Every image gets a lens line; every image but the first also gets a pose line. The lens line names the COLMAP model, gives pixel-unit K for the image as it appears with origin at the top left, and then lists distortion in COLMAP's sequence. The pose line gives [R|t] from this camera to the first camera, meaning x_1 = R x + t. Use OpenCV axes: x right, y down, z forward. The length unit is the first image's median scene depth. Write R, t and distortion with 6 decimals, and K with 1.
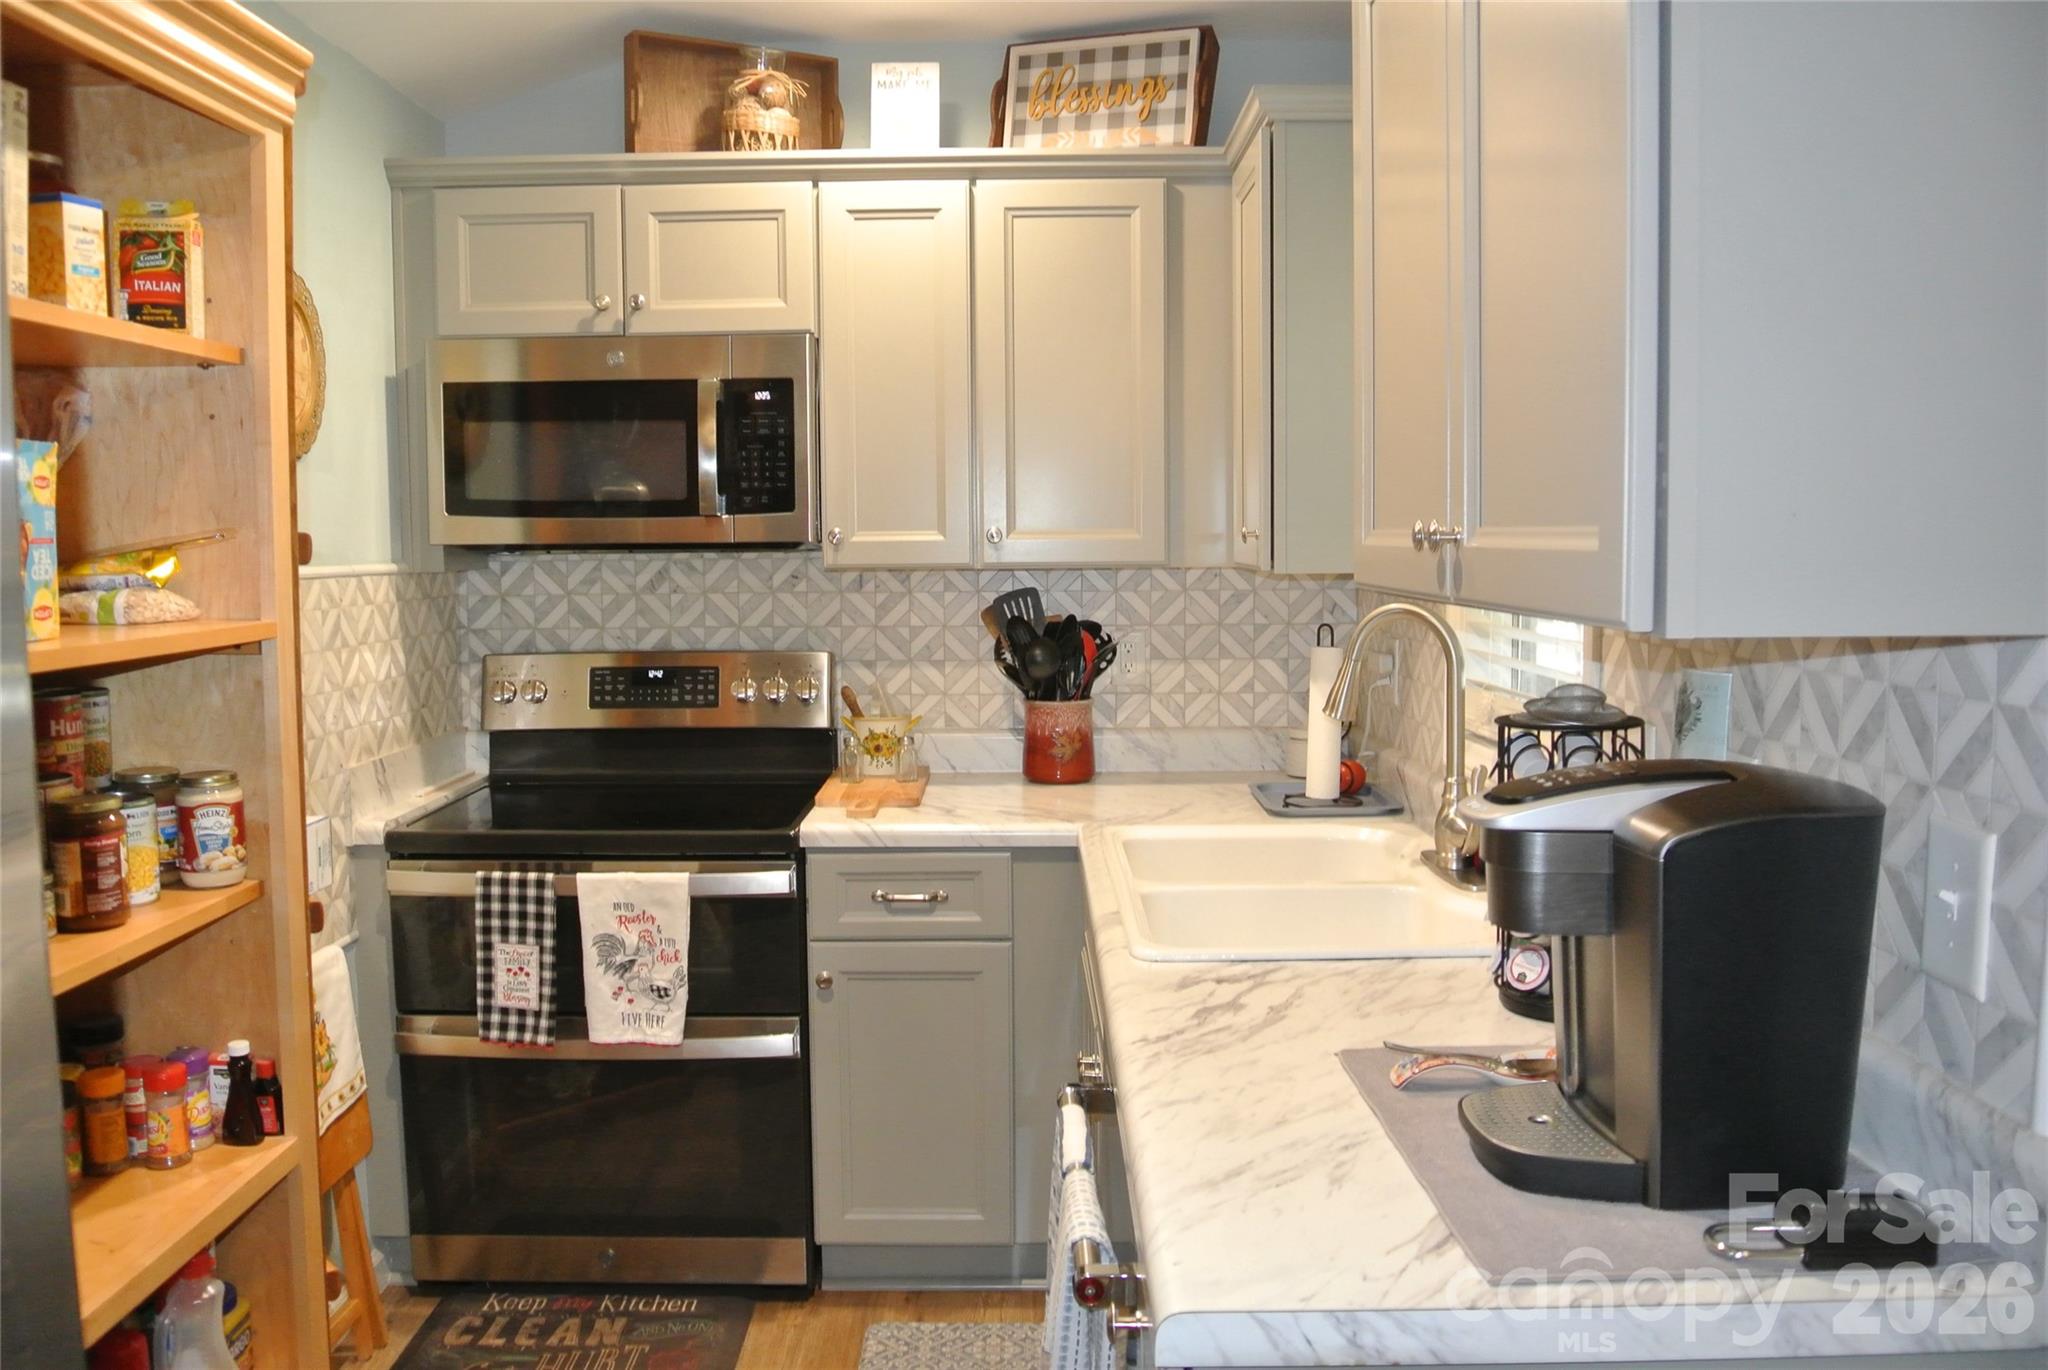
lens RADIAL K [[1587.5, 0, 1020.8], [0, 1587.5, 662.1], [0, 0, 1]] dist [-0.088228, 0.039844]
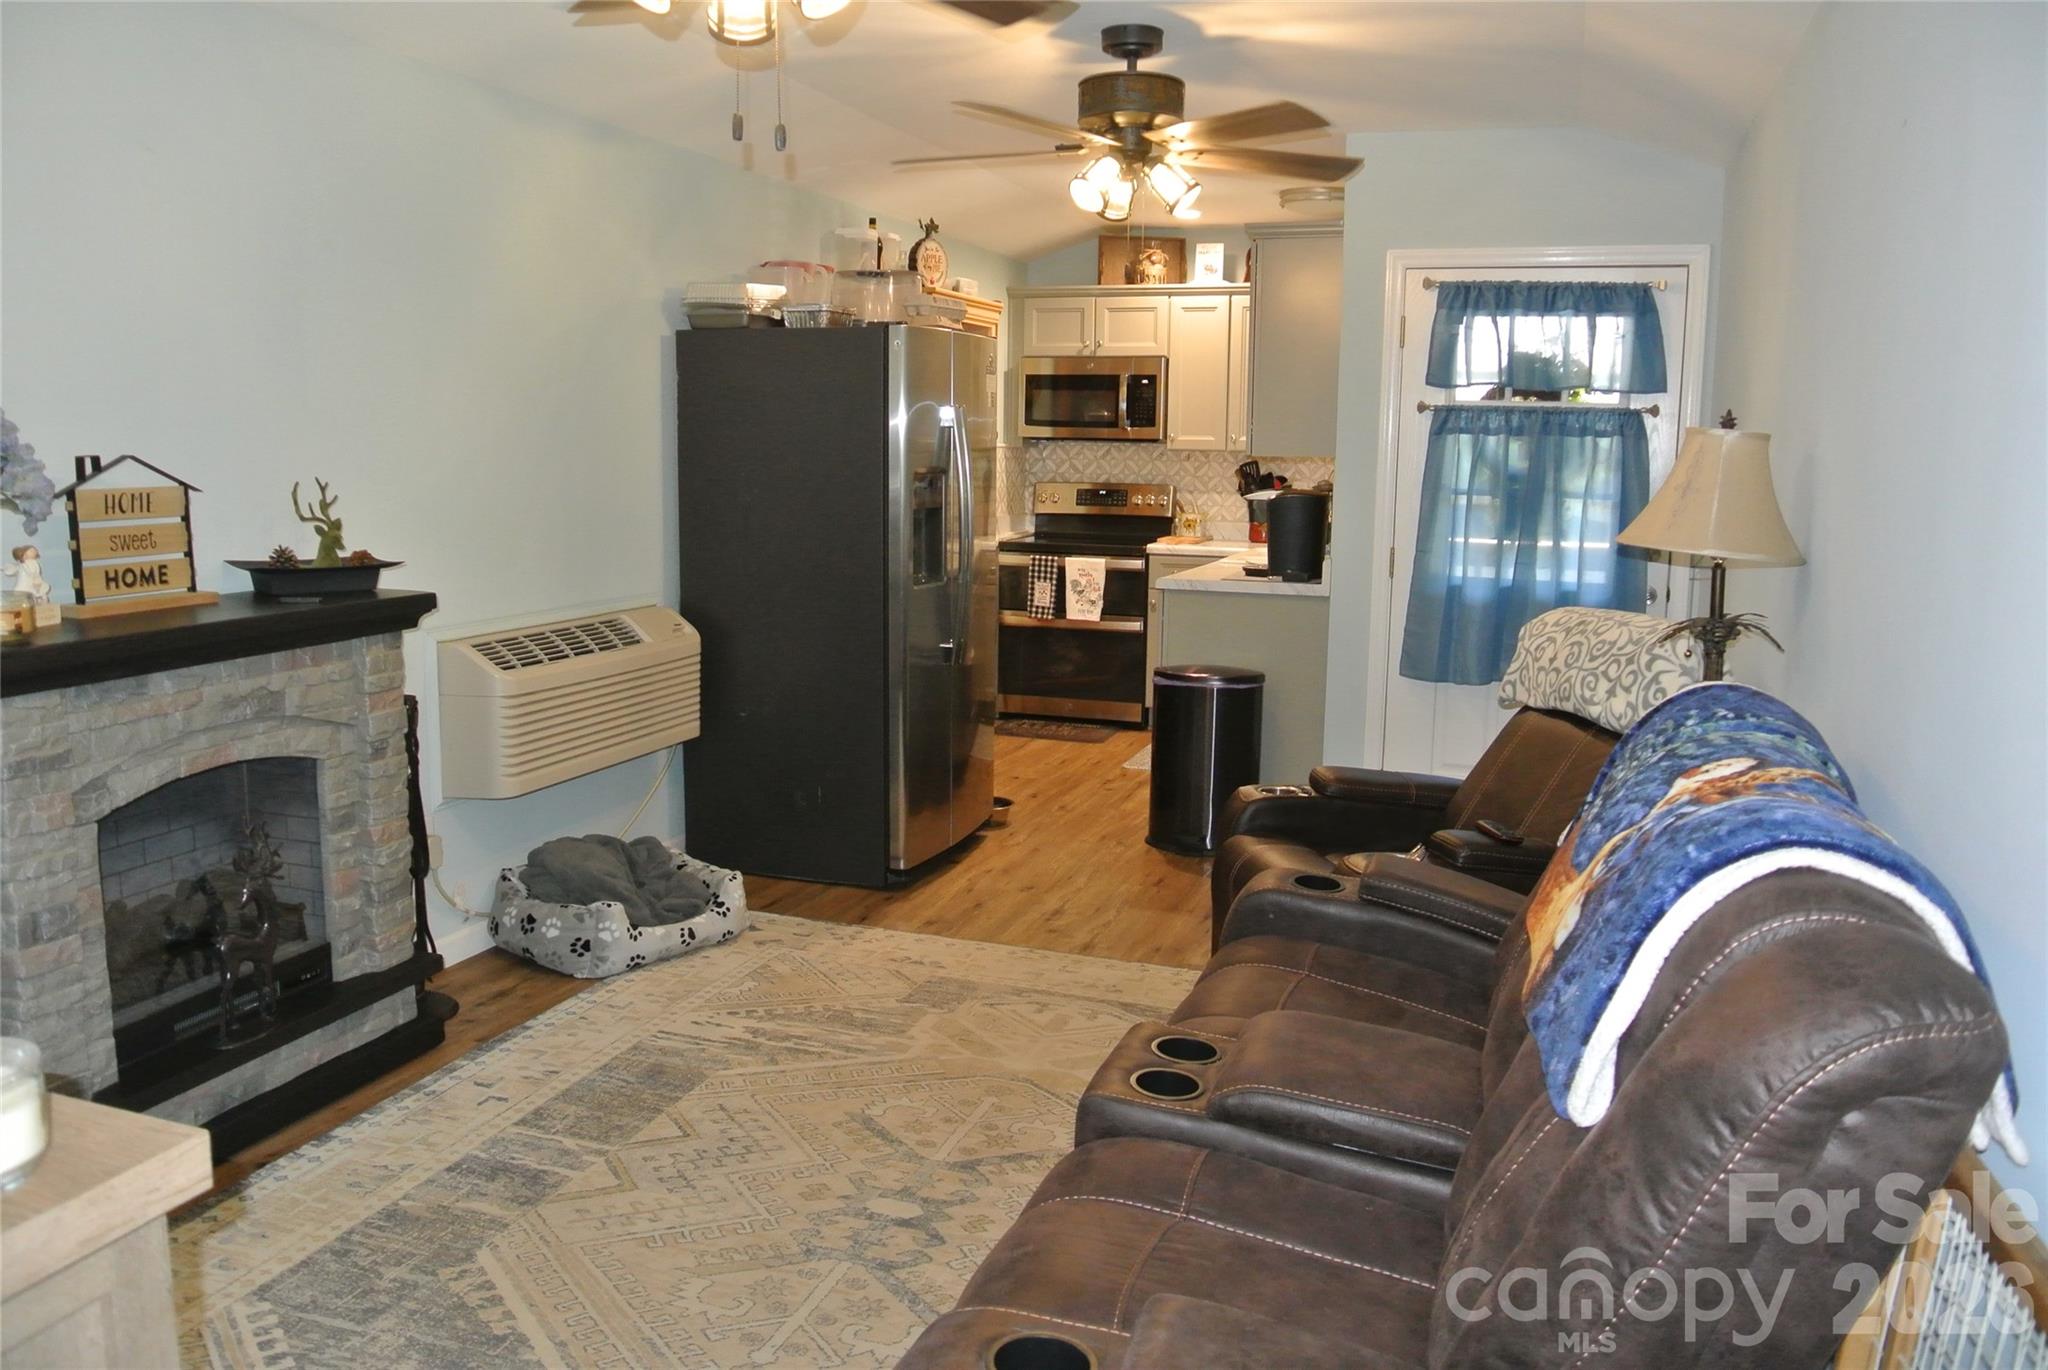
lens RADIAL K [[1587.5, 0, 1020.8], [0, 1587.5, 662.1], [0, 0, 1]] dist [-0.088228, 0.039844]
pose [[0.947152, 0.065410, -0.314047, 0.479615], [-0.047203, 0.996752, 0.065244, 0.126853], [0.317294, -0.046972, 0.947163, -1.511952]]
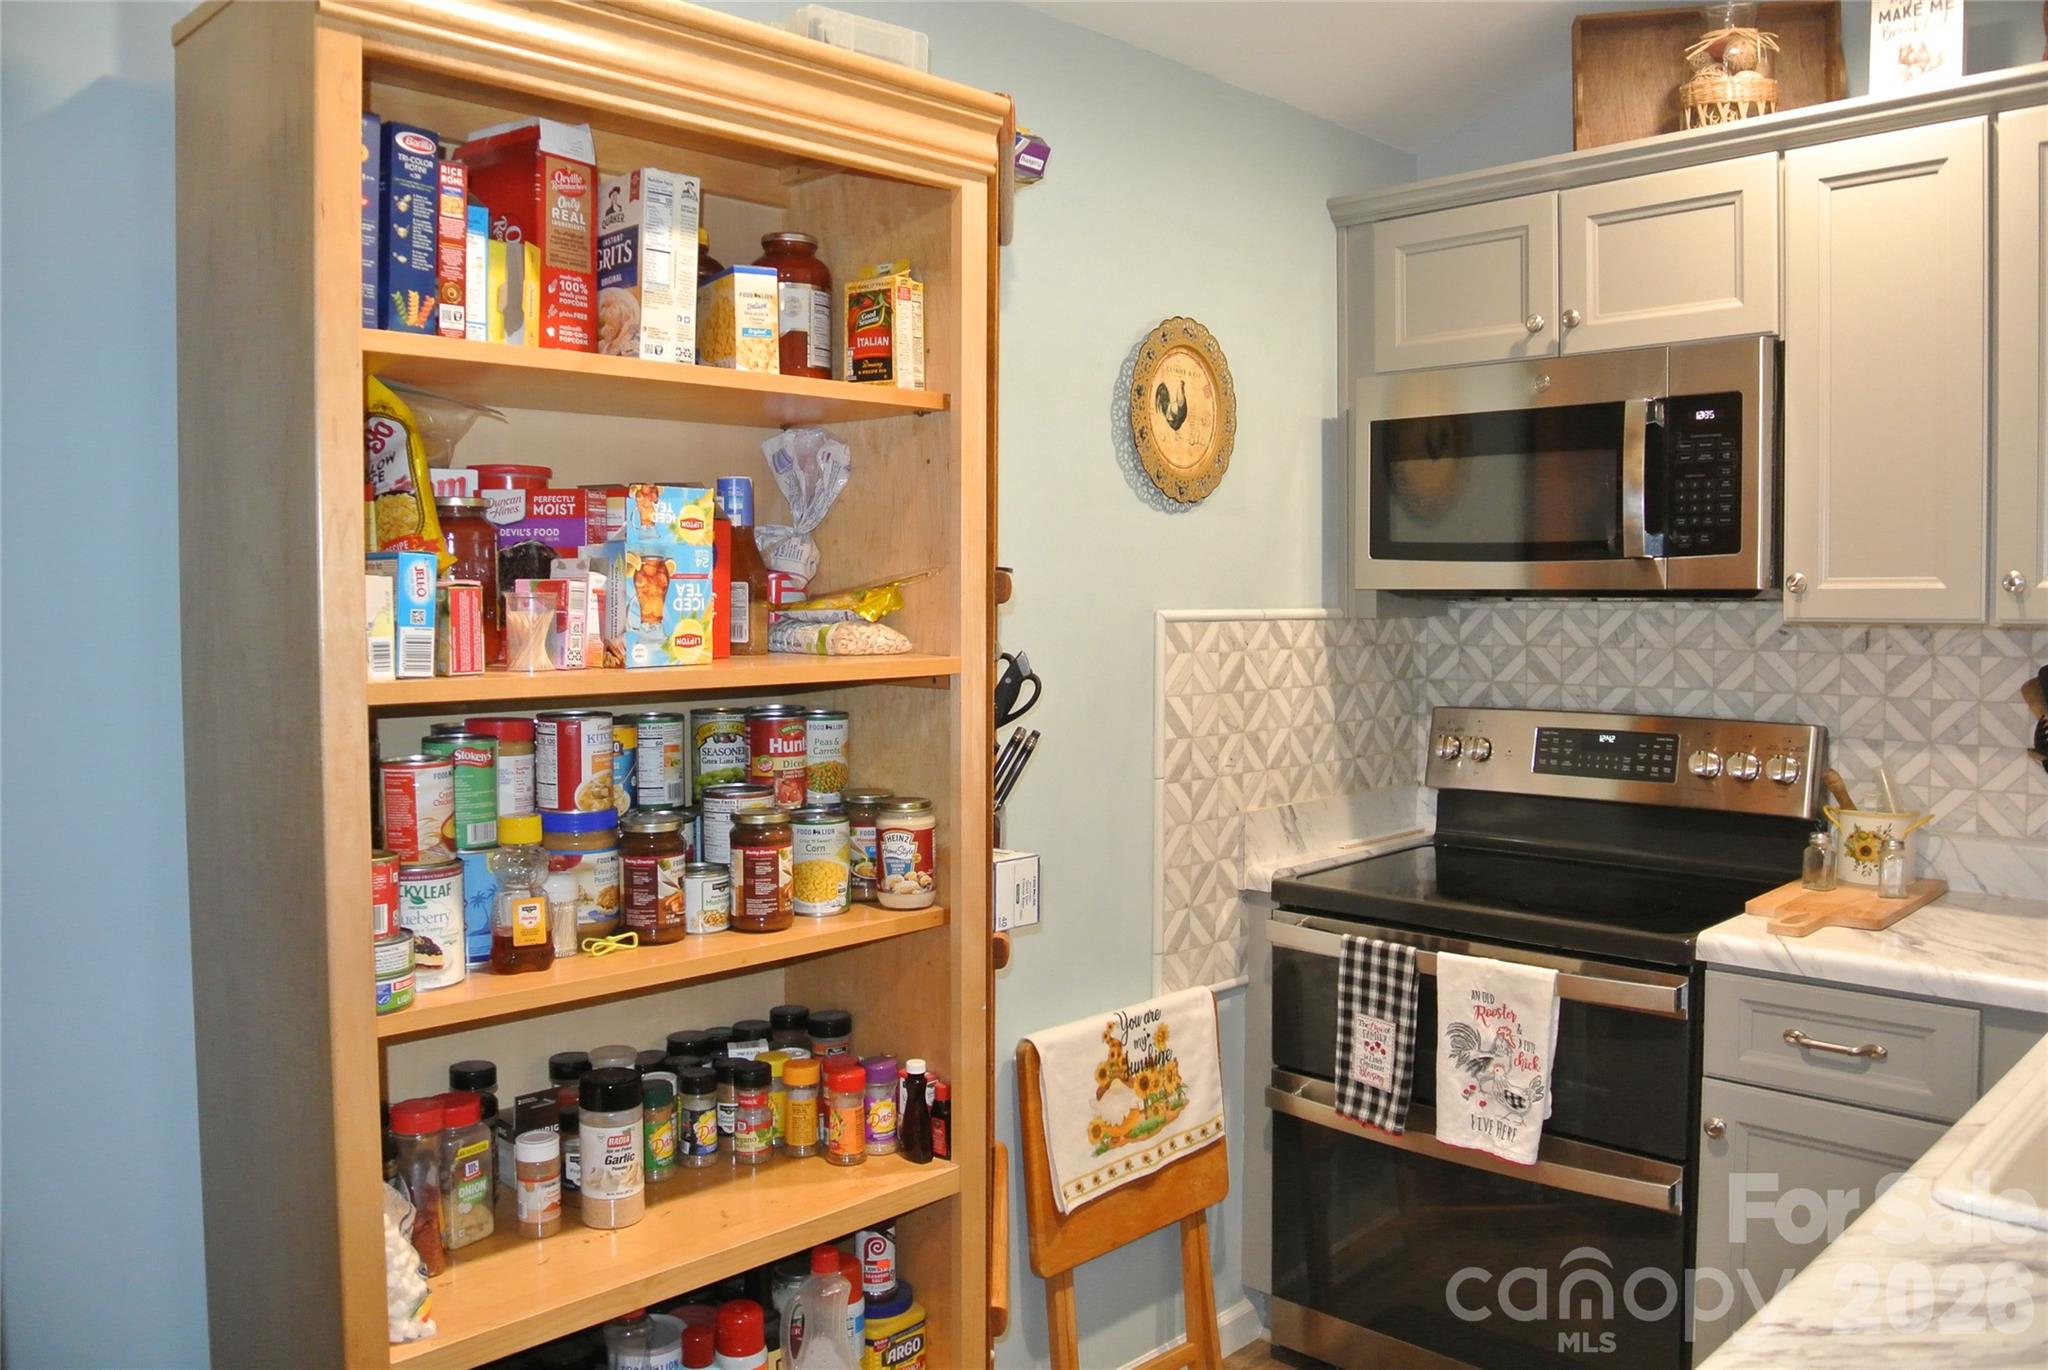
lens RADIAL K [[1587.5, 0, 1020.8], [0, 1587.5, 662.1], [0, 0, 1]] dist [-0.088228, 0.039844]
pose [[0.716658, 0.034079, -0.696592, 0.156131], [-0.057156, 0.998316, -0.009962, -0.008545], [0.695079, 0.046953, 0.717398, 0.158744]]
